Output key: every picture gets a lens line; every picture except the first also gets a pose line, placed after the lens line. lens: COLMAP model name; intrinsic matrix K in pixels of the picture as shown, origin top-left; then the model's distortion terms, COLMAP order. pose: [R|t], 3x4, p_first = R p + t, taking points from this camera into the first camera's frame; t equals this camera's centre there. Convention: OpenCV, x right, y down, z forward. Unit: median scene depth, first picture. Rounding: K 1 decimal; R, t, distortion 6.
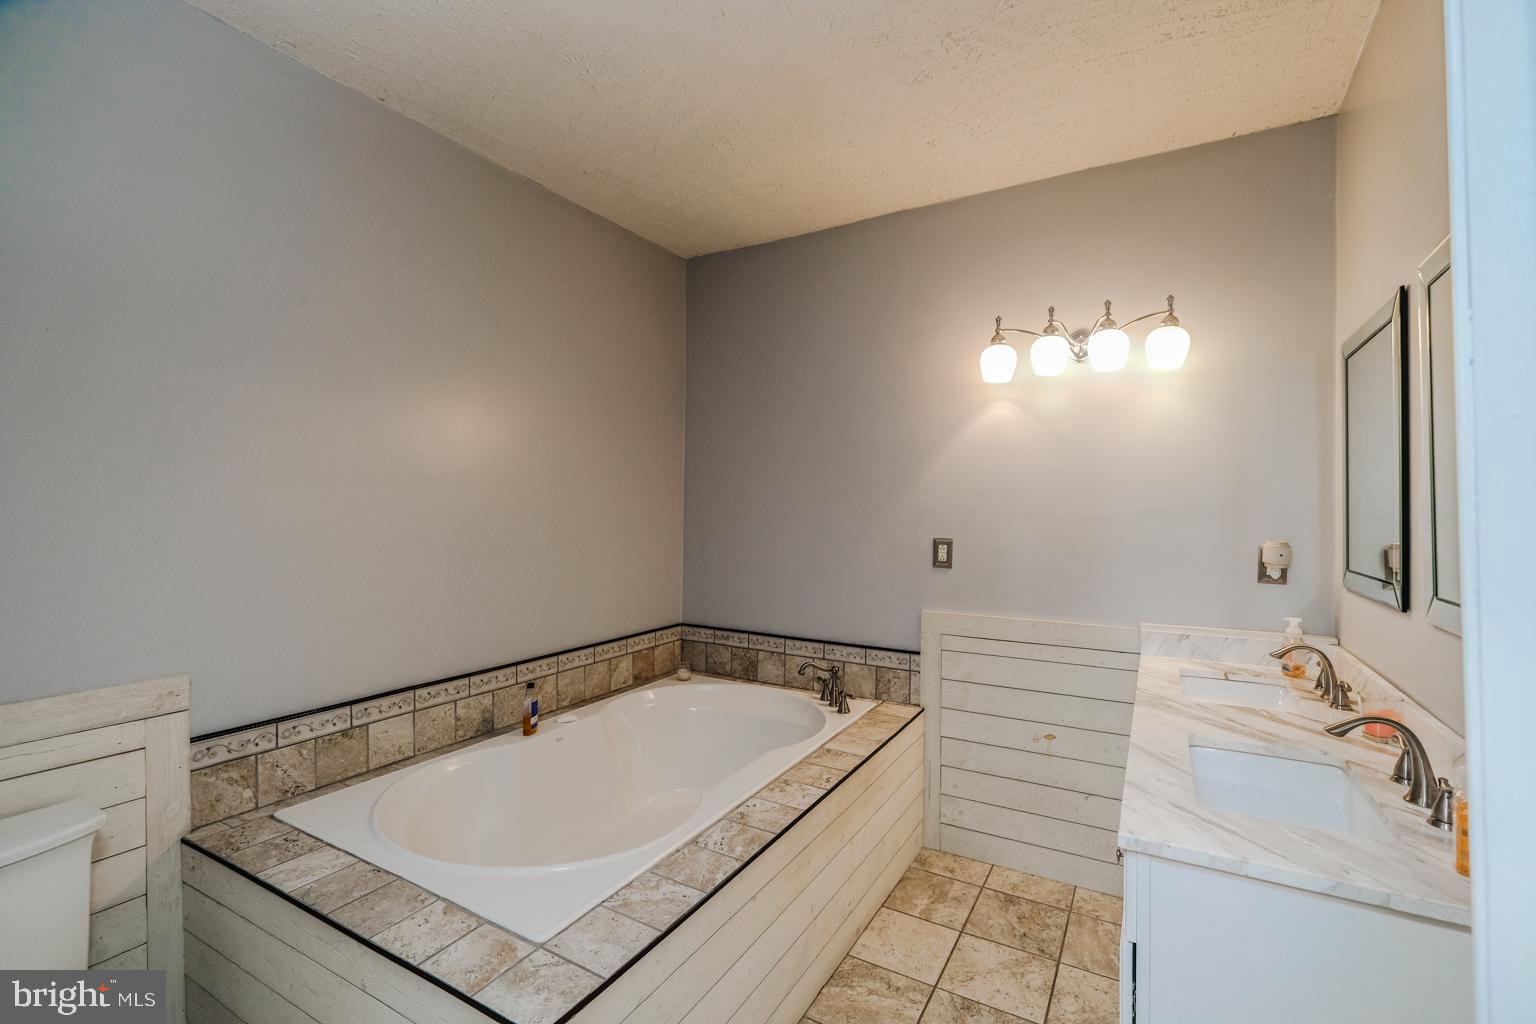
lens RADIAL K [[674.9, 0, 773.8], [0, 674.9, 508.9], [0, 0, 1]] dist [-0.001537, -0.000469]
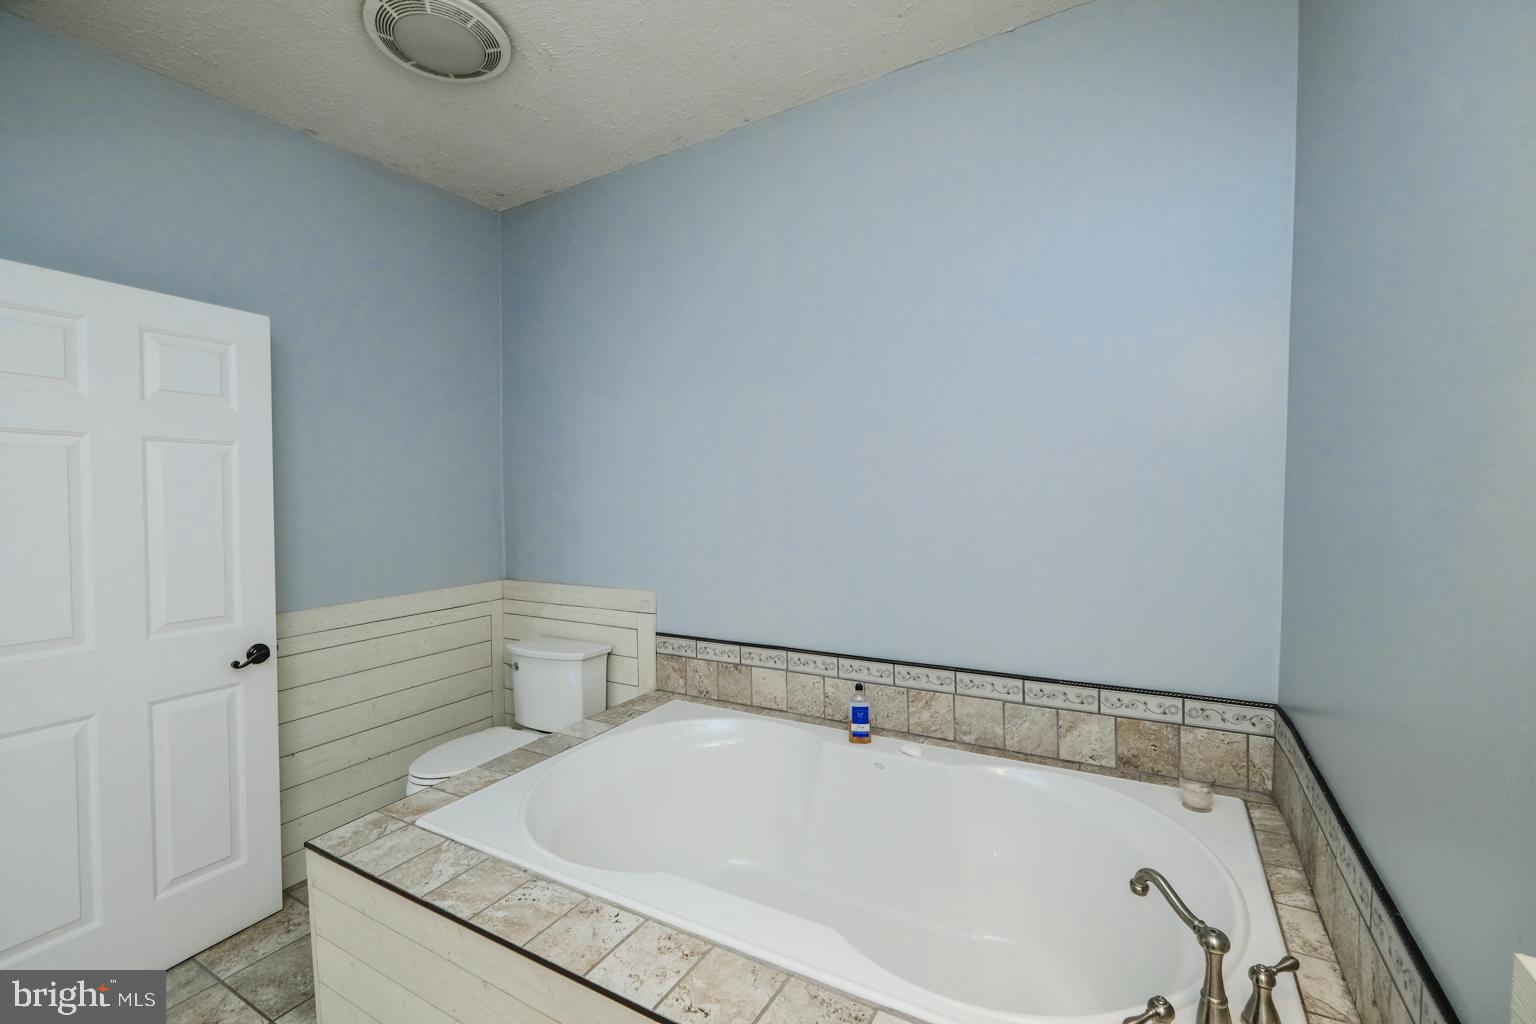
lens RADIAL K [[674.9, 0, 770.9], [0, 674.9, 513.2], [0, 0, 1]] dist [-0.001537, -0.000469]
pose [[-0.018939, 0.040370, -0.999005, 0.557657], [0.026595, 0.998851, 0.039860, 0.004290], [0.999467, -0.025813, -0.019990, 1.040831]]
